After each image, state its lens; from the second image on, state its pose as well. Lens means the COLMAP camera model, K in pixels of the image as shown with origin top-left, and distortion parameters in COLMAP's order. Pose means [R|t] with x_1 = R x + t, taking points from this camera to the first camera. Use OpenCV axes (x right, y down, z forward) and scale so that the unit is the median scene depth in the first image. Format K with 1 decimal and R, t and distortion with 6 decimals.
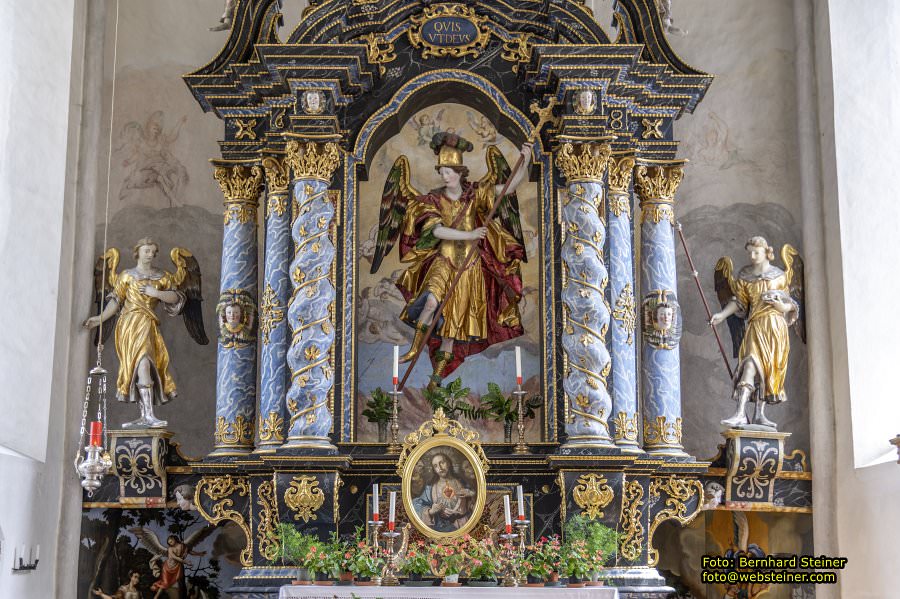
lens RADIAL K [[1347.3, 0, 425.9], [0, 1347.3, 321.4], [0, 0, 1]] dist [-0.026386, -0.094311]
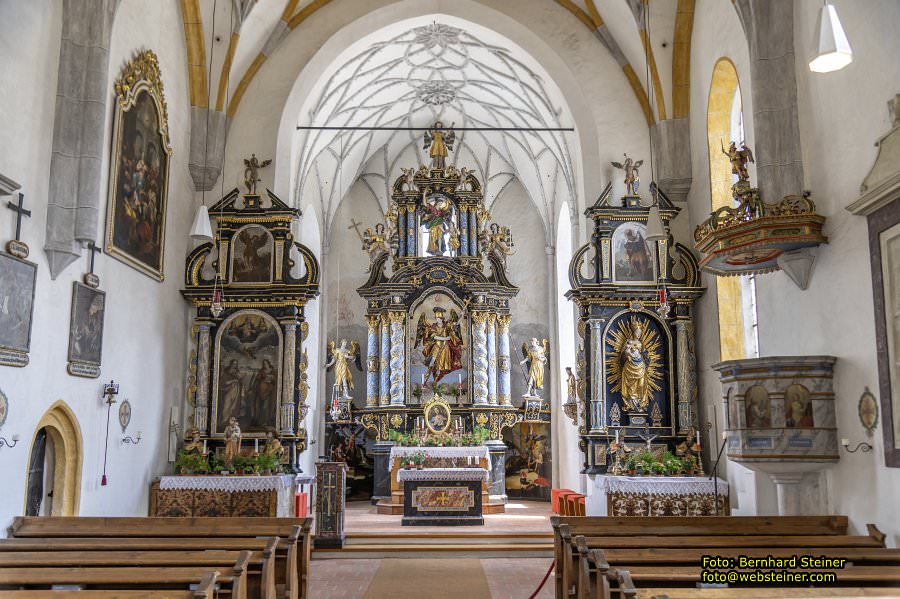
lens RADIAL K [[799.3, 0, 450.0], [0, 799.3, 299.5], [0, 0, 1]] dist [-0.002035, -0.150986]
pose [[0.999237, -0.003760, 0.038877, -0.030170], [0.003100, 0.999850, 0.017034, -0.189986], [-0.038935, -0.016901, 0.999099, -0.917232]]
